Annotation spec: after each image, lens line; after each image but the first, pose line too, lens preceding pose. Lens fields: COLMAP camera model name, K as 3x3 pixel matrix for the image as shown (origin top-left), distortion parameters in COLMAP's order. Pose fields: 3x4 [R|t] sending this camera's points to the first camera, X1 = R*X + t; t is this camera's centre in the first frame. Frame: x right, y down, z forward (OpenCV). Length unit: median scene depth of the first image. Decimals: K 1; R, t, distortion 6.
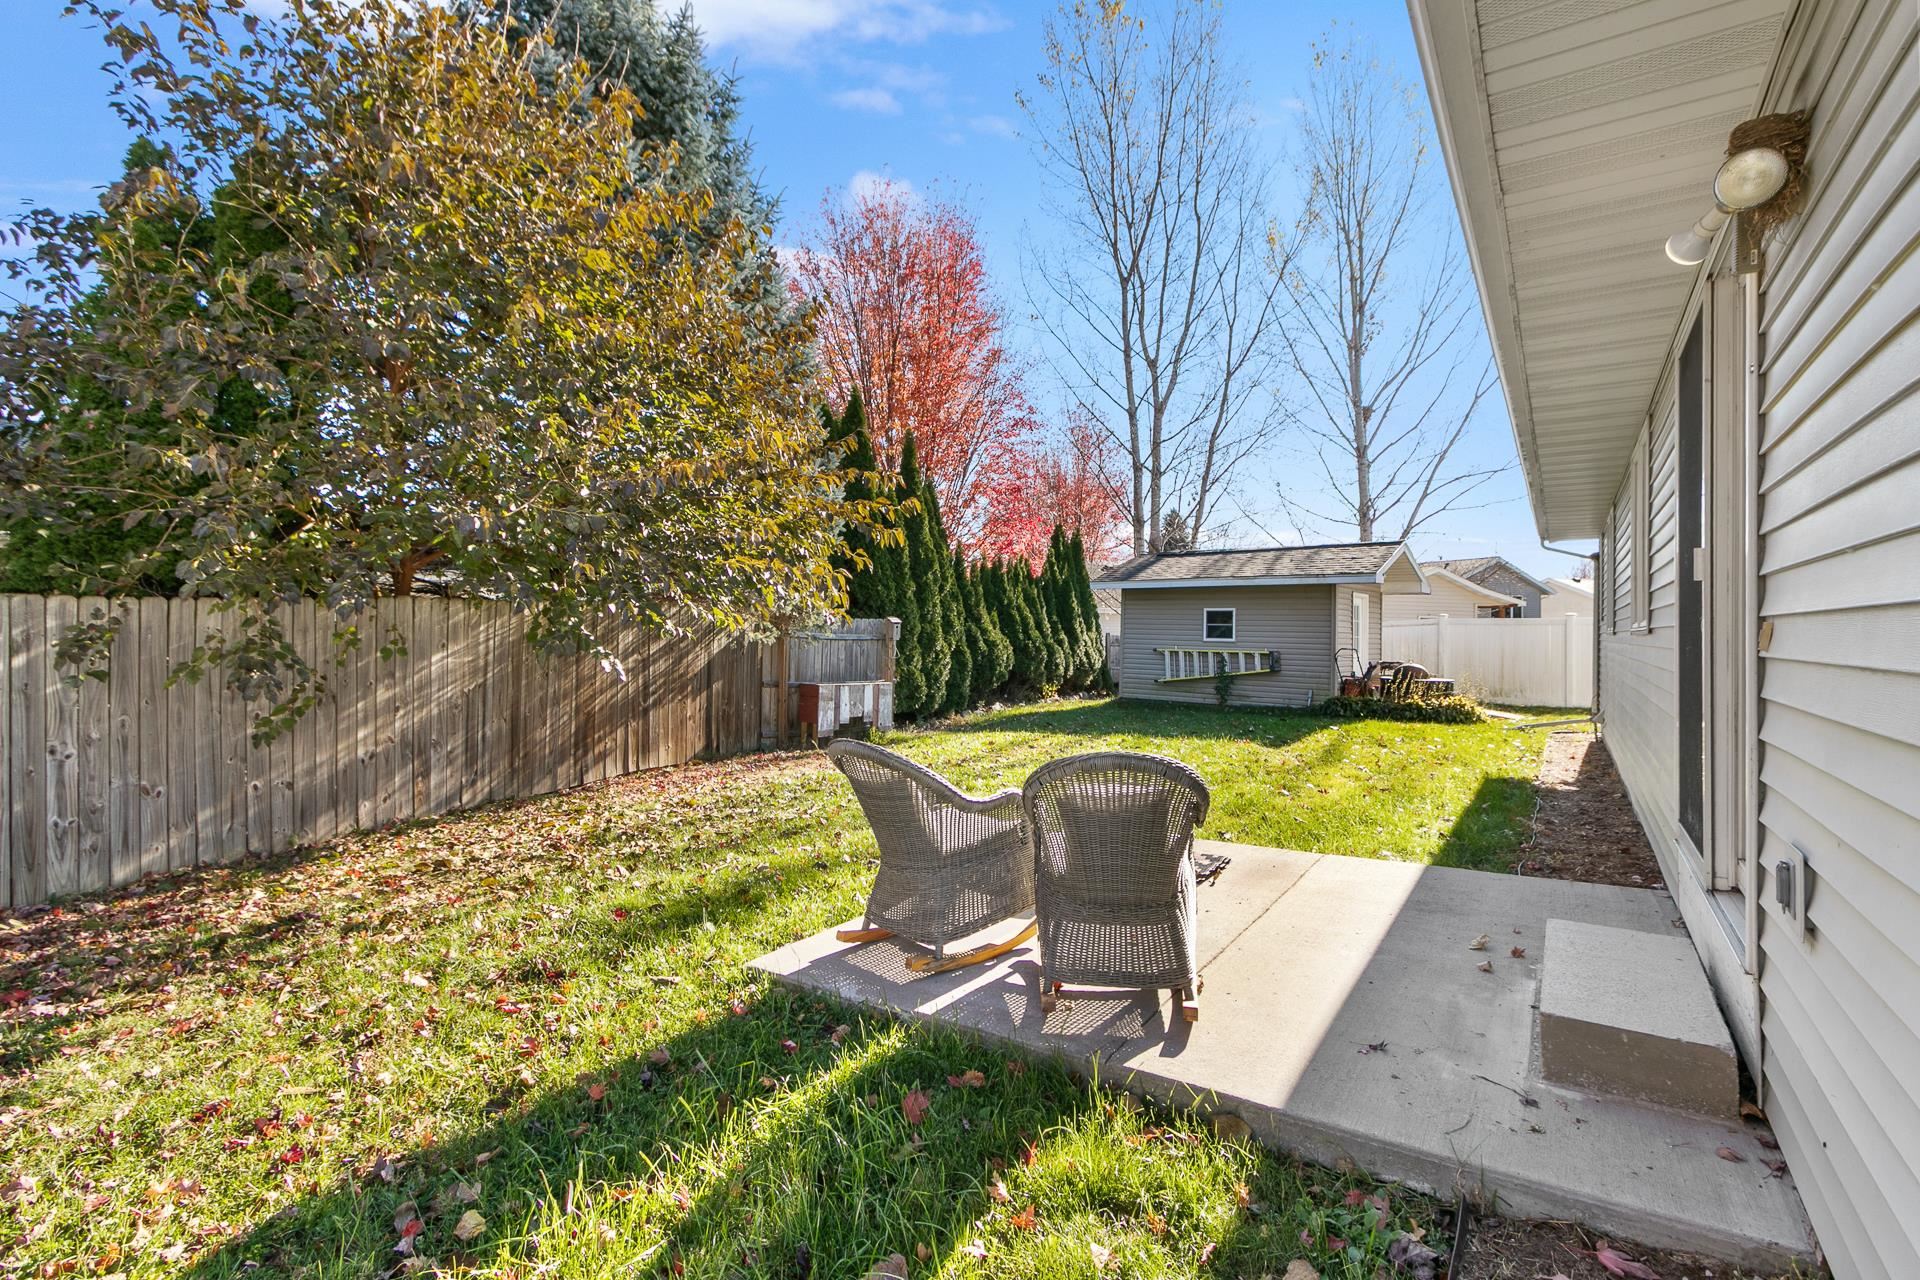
lens RADIAL K [[910.4, 0, 960.0], [0, 910.4, 640.0], [0, 0, 1]] dist [0.000216, 0.000008]
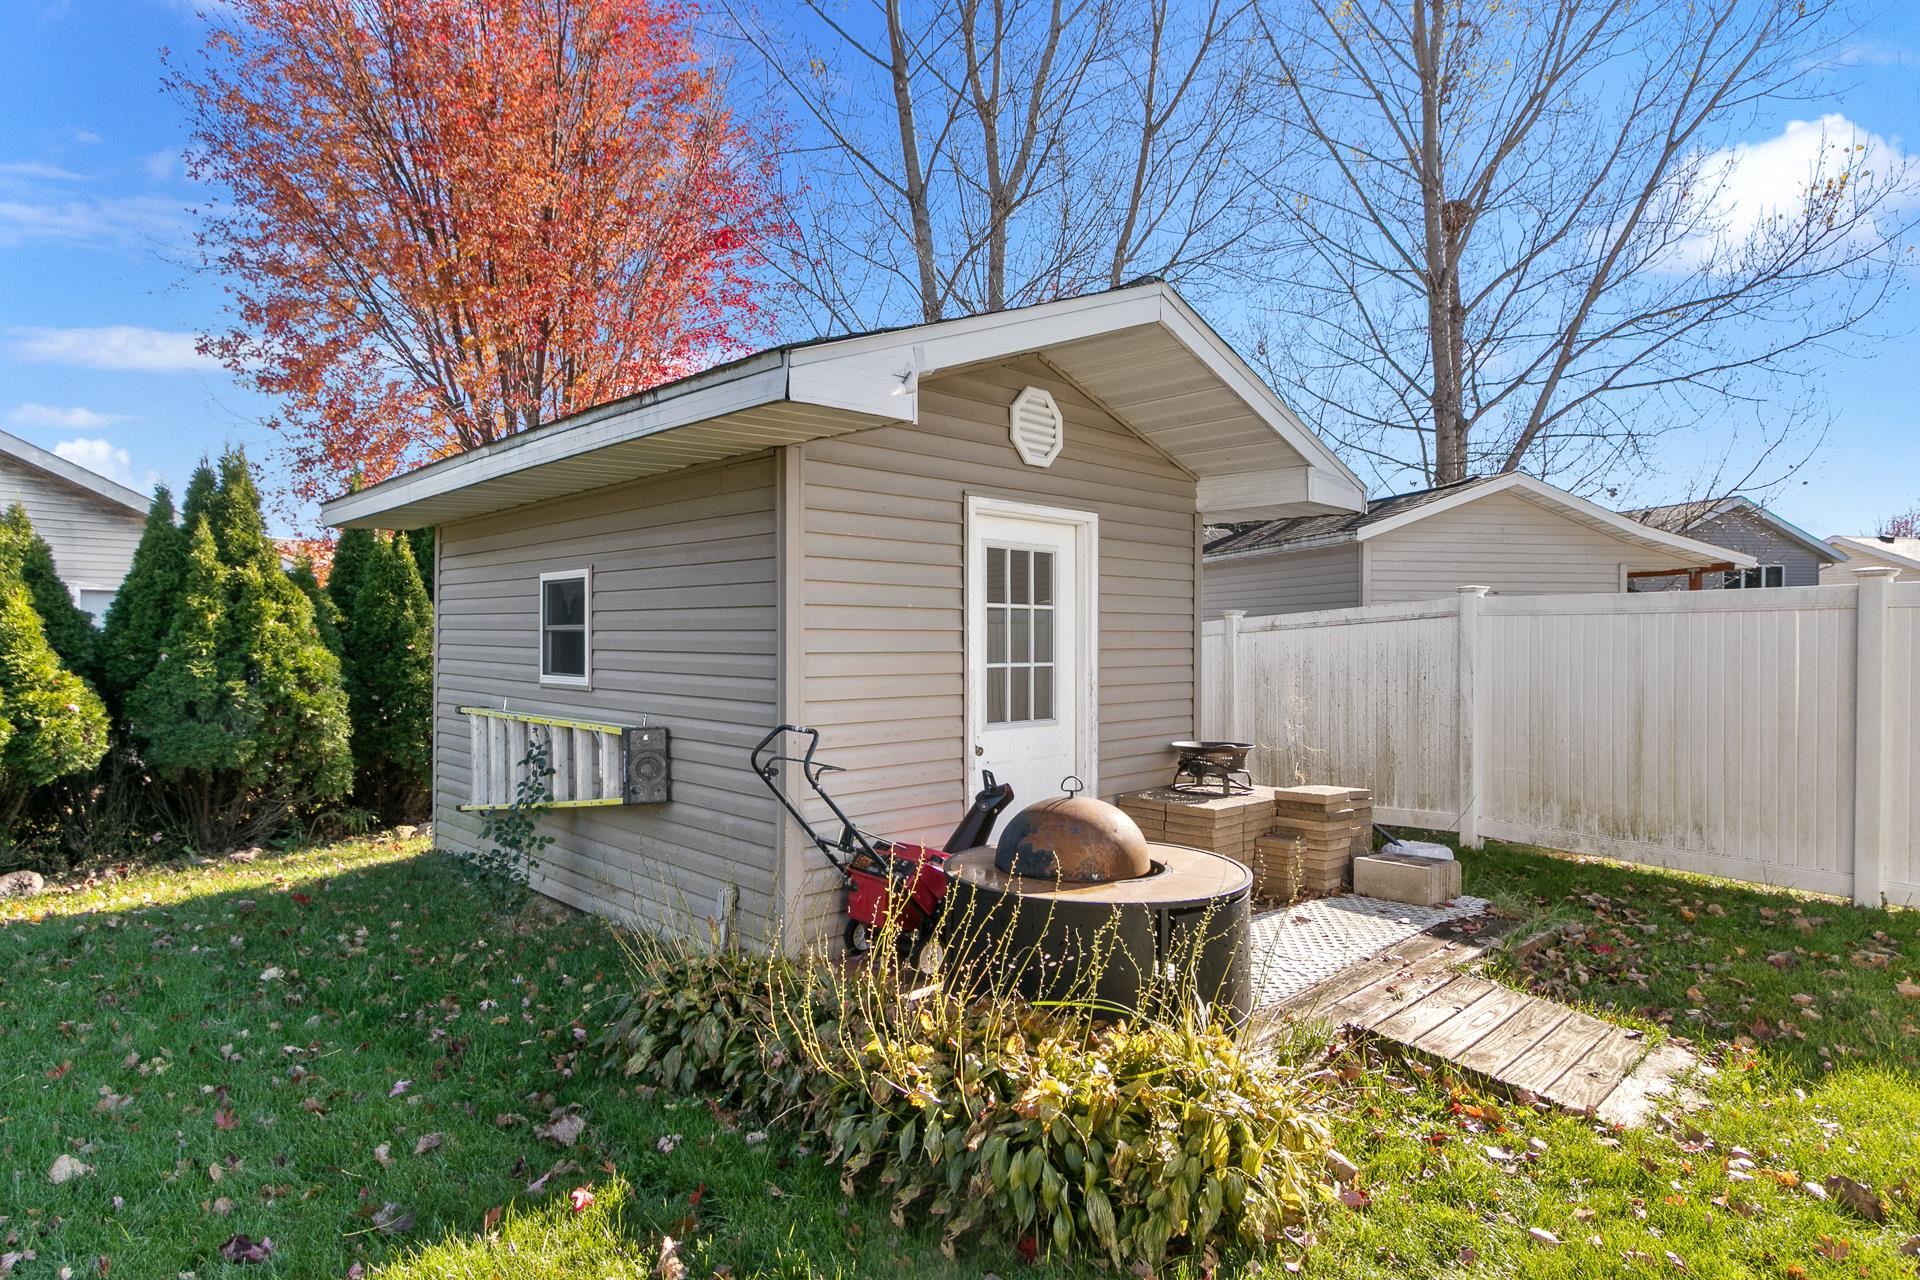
lens RADIAL K [[1040.5, 0, 960.0], [0, 1040.5, 640.0], [0, 0, 1]] dist [-0.001370, -0.000434]
pose [[0.991720, 0.001400, -0.128409, 0.245962], [-0.000697, 0.999984, 0.005526, -0.007237], [0.128414, -0.005390, 0.991706, 0.374717]]
